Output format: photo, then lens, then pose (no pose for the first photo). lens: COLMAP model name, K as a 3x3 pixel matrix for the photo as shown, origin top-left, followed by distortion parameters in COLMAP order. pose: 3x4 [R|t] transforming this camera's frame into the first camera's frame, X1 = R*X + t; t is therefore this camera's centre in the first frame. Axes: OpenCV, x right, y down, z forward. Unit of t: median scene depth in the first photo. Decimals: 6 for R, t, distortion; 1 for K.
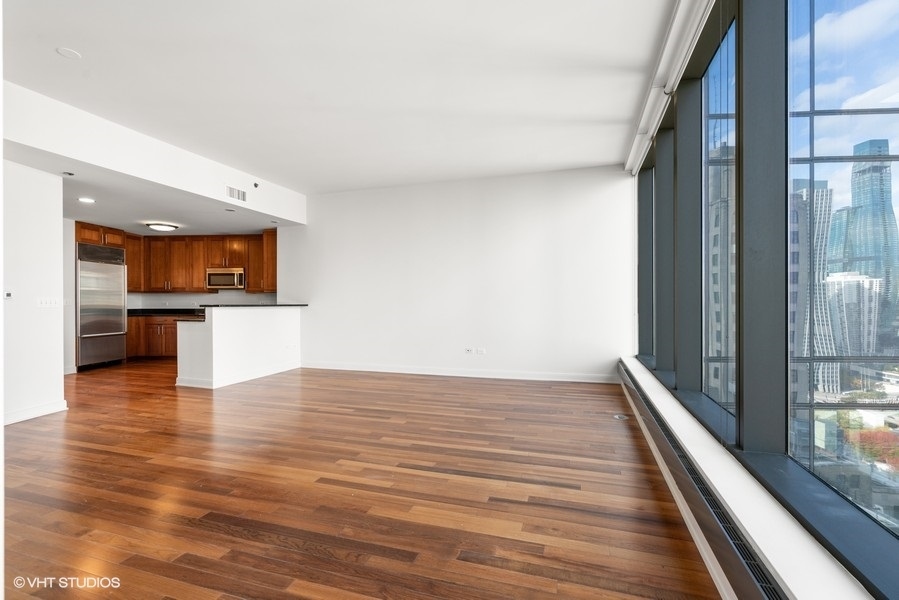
lens RADIAL K [[416.2, 0, 456.2], [0, 416.2, 309.5], [0, 0, 1]] dist [0.000470, 0.002524]
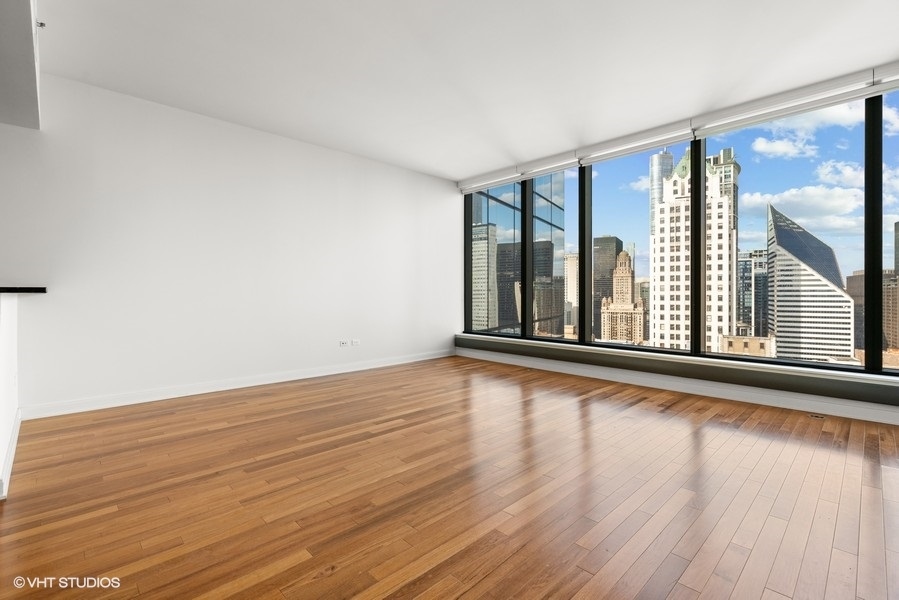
lens RADIAL K [[416.2, 0, 448.8], [0, 416.2, 291.1], [0, 0, 1]] dist [0.000470, 0.002524]
pose [[0.478491, 0.003714, 0.878085, -1.147629], [0.007761, 0.999934, -0.008459, -0.009362], [-0.878058, 0.010862, 0.478430, 0.645039]]
